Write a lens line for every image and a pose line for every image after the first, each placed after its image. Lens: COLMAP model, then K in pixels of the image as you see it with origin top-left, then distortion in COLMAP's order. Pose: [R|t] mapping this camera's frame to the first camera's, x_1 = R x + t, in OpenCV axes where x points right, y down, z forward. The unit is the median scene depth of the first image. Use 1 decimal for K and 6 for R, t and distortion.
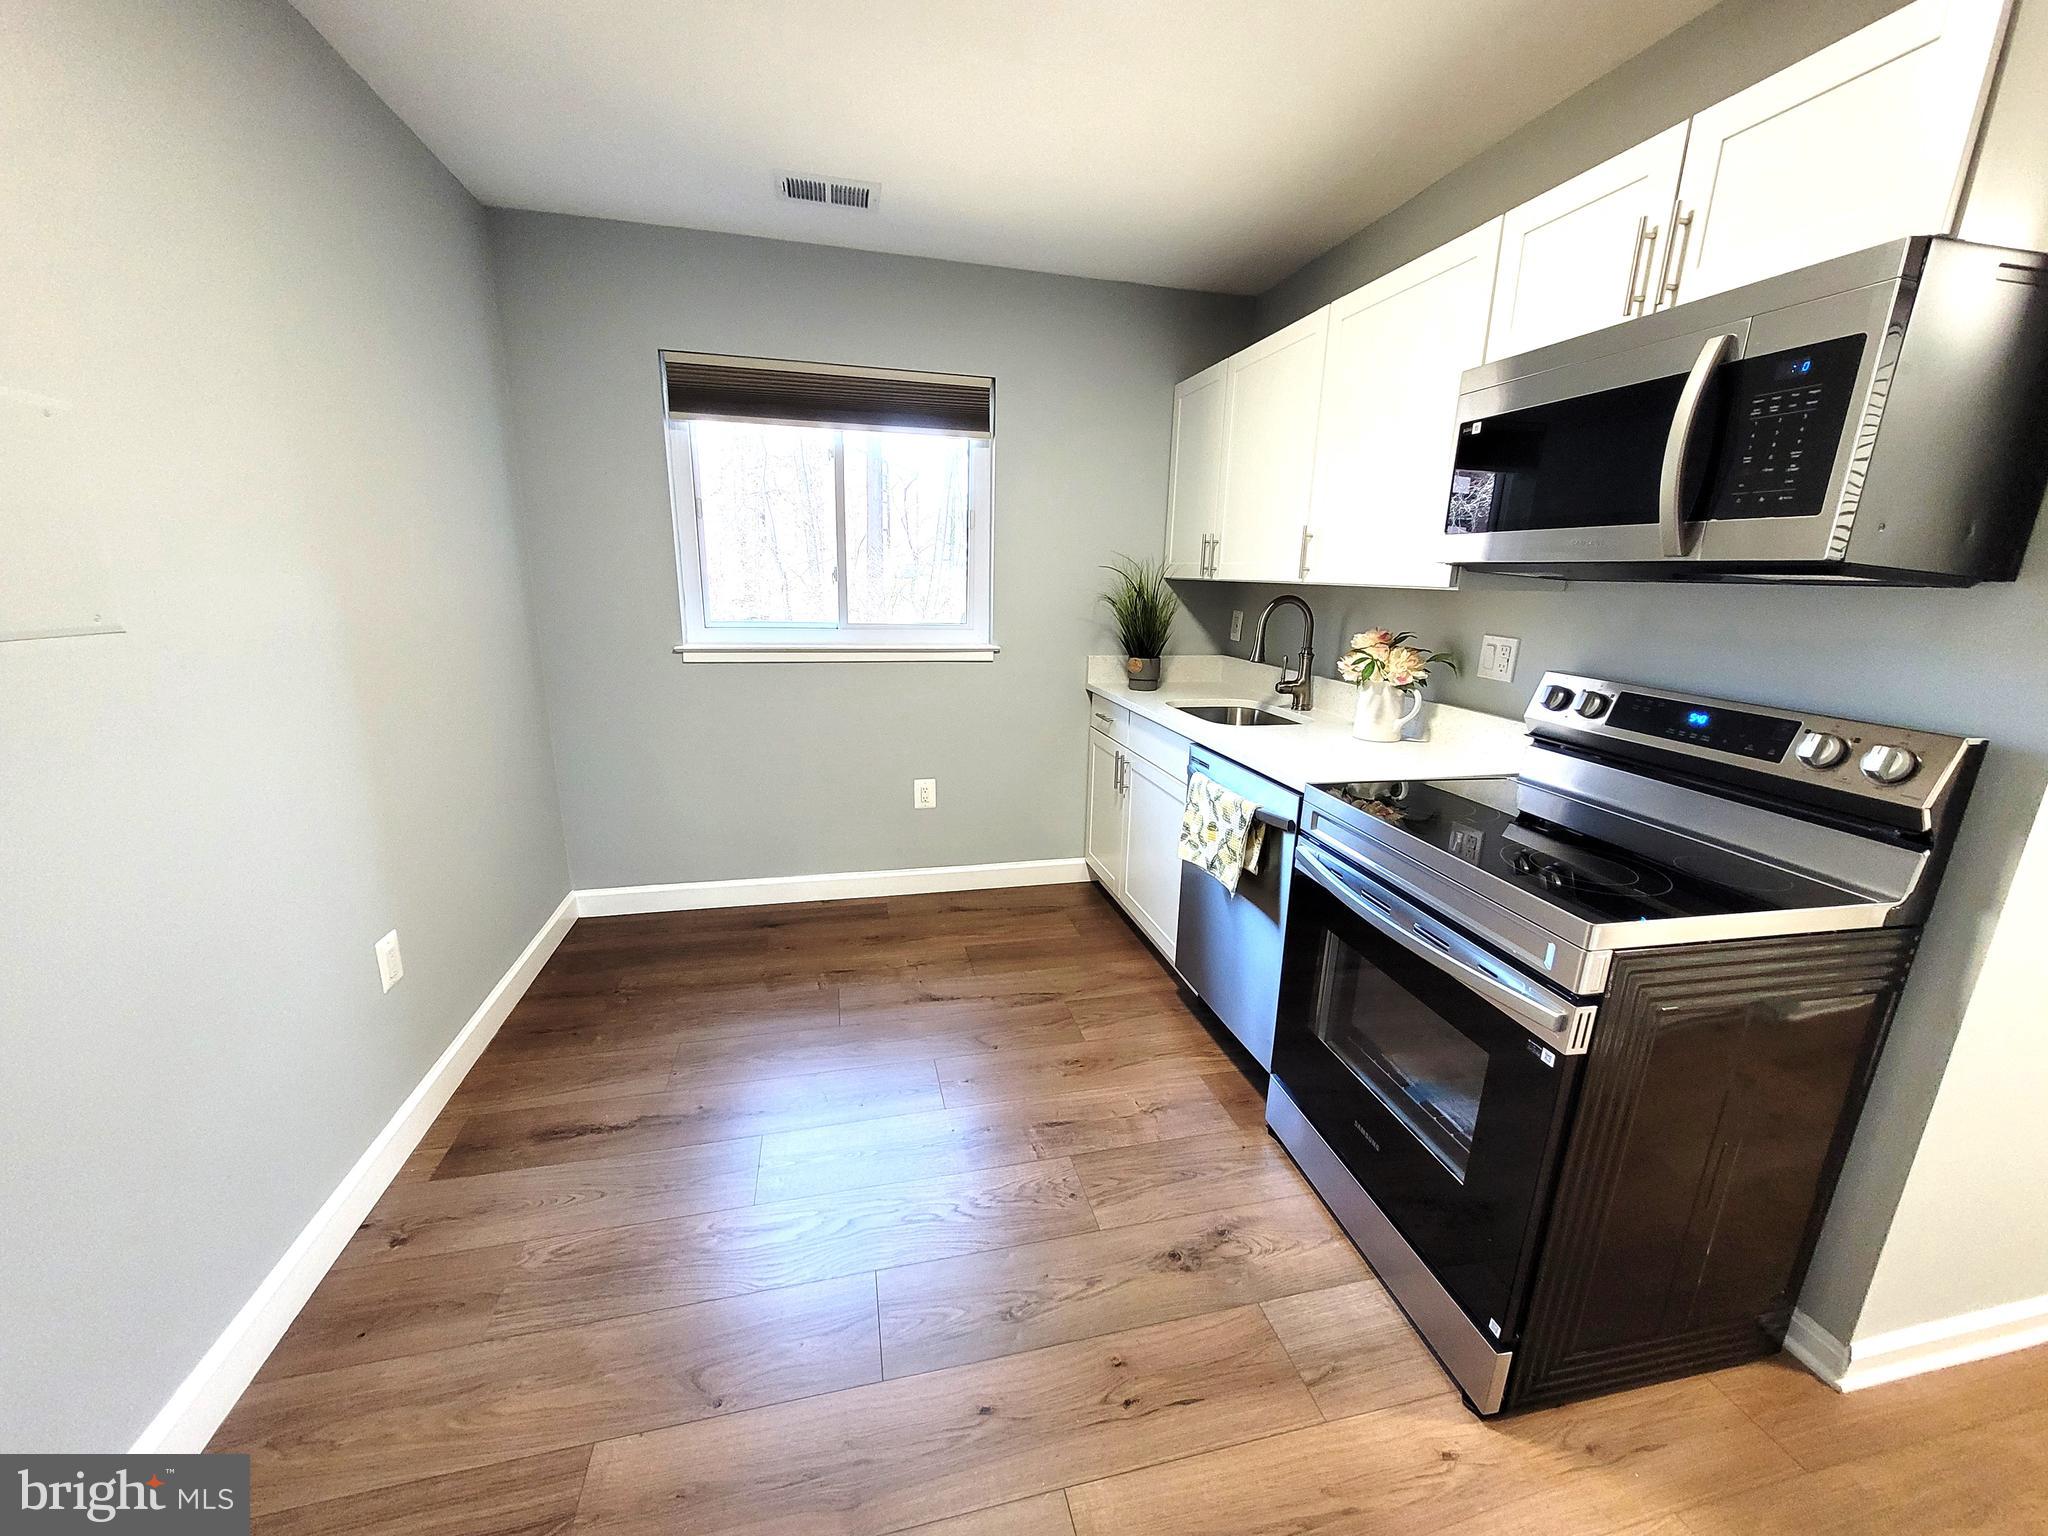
lens RADIAL K [[806.4, 0, 1028.3], [0, 806.4, 773.0], [0, 0, 1]] dist [0.004904, -0.000149]
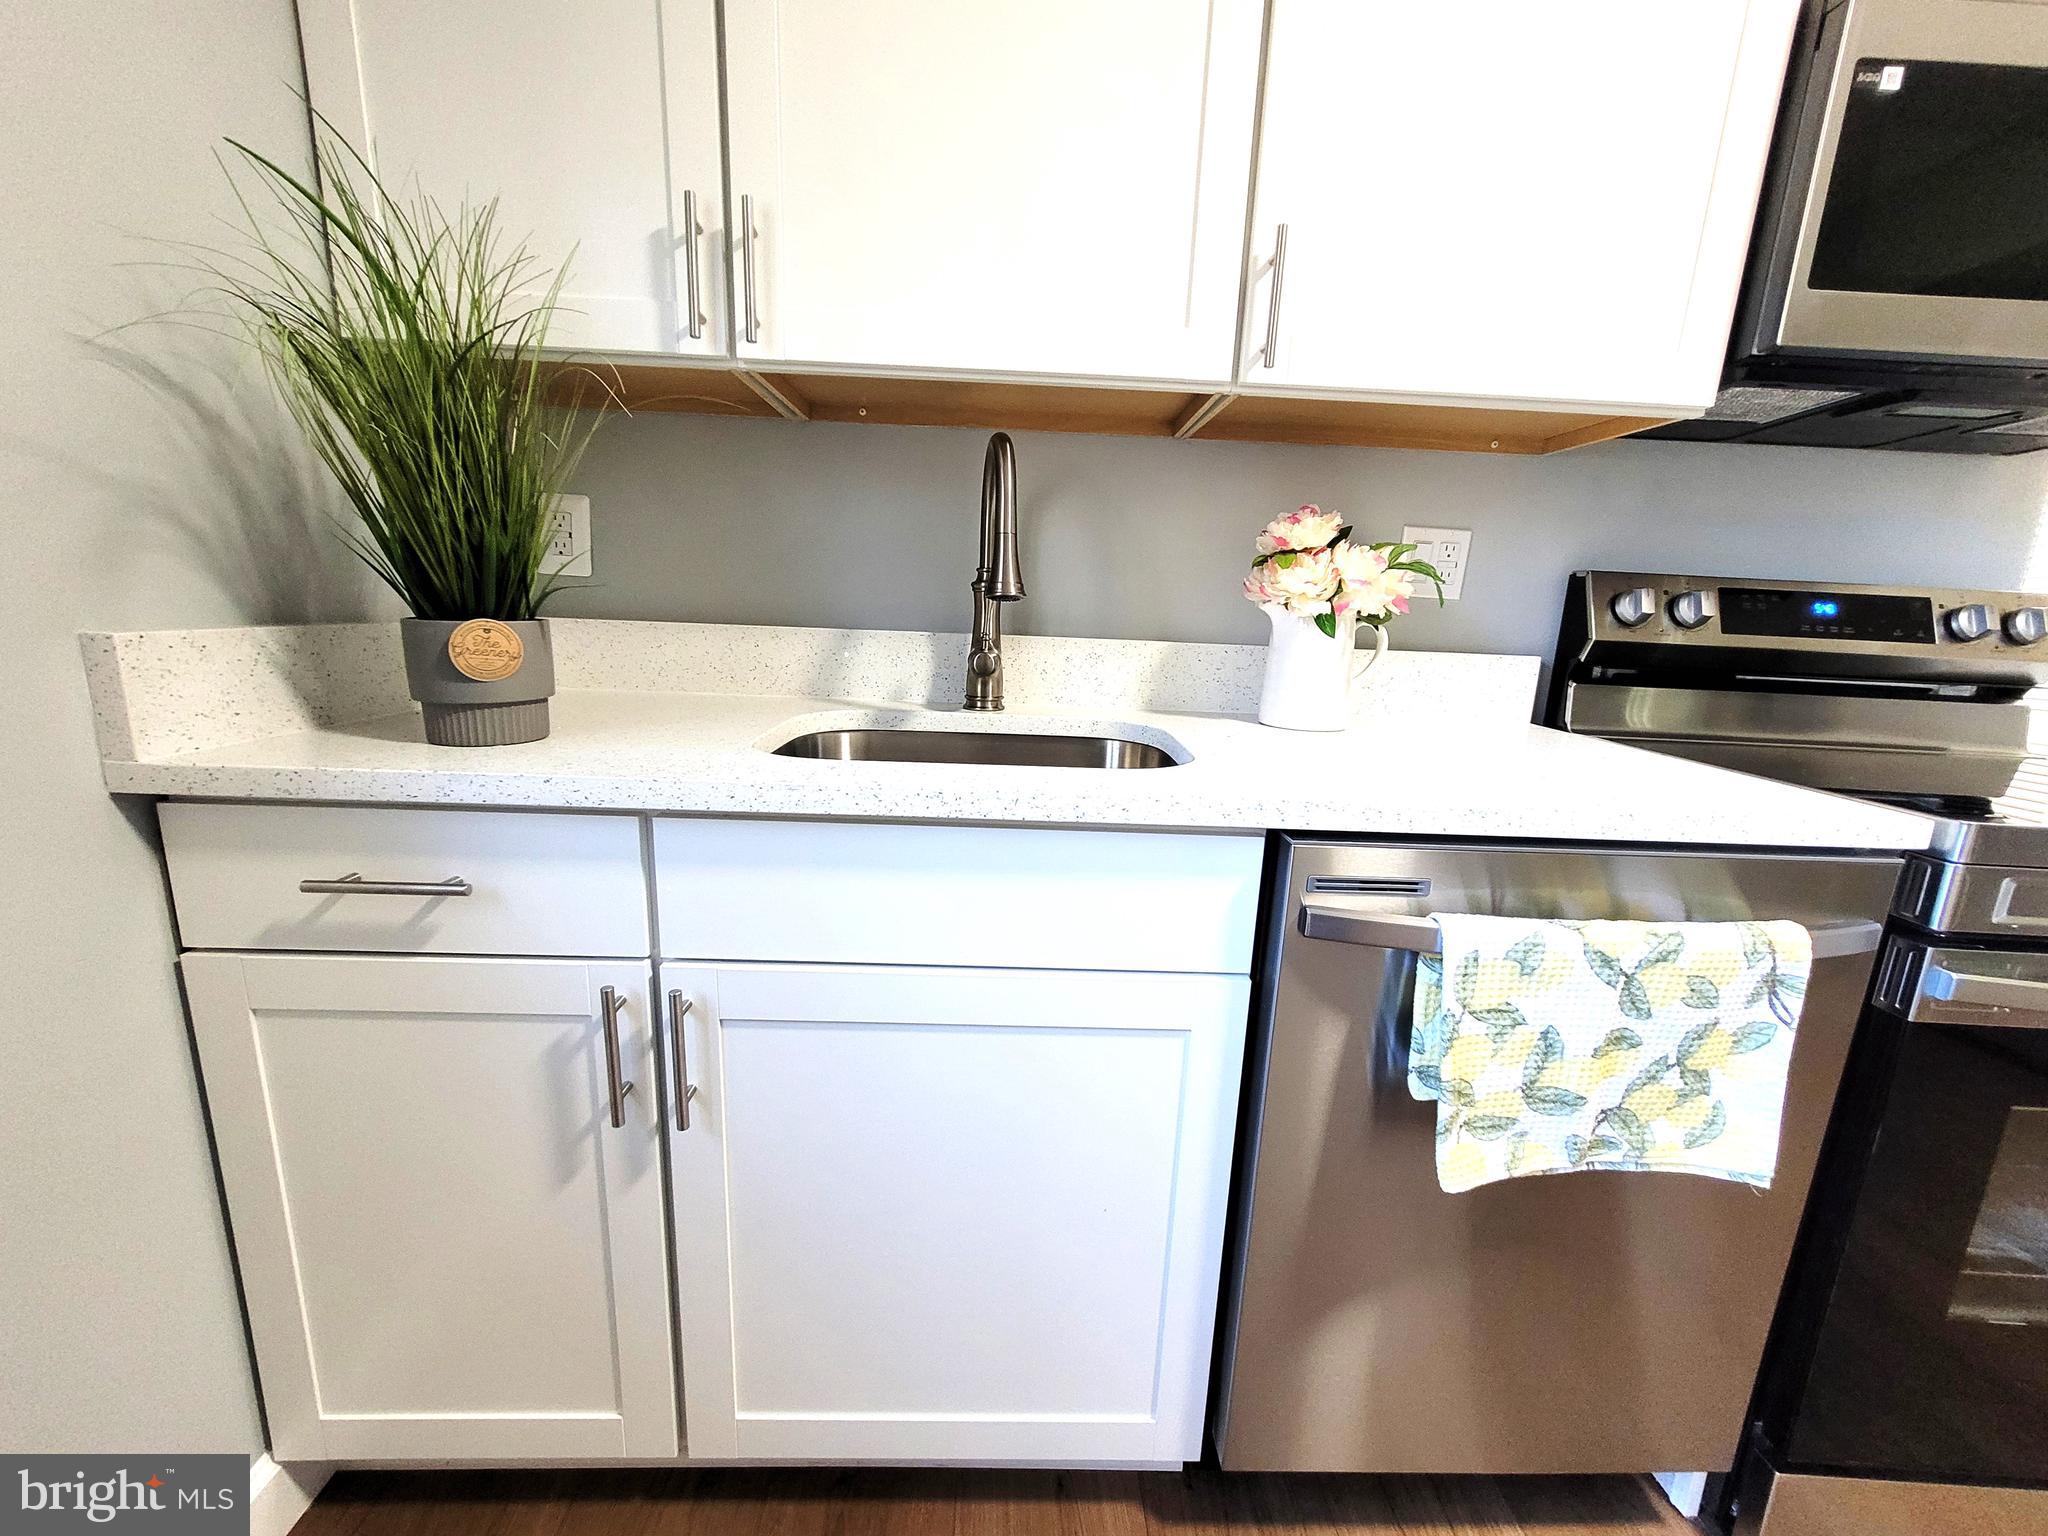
lens RADIAL K [[806.4, 0, 1028.3], [0, 806.4, 773.0], [0, 0, 1]] dist [0.004904, -0.000149]
pose [[0.206312, -0.216665, 0.954197, -0.147714], [0.204075, 0.963259, 0.174598, -0.184938], [-0.956968, 0.158706, 0.242948, 1.371852]]
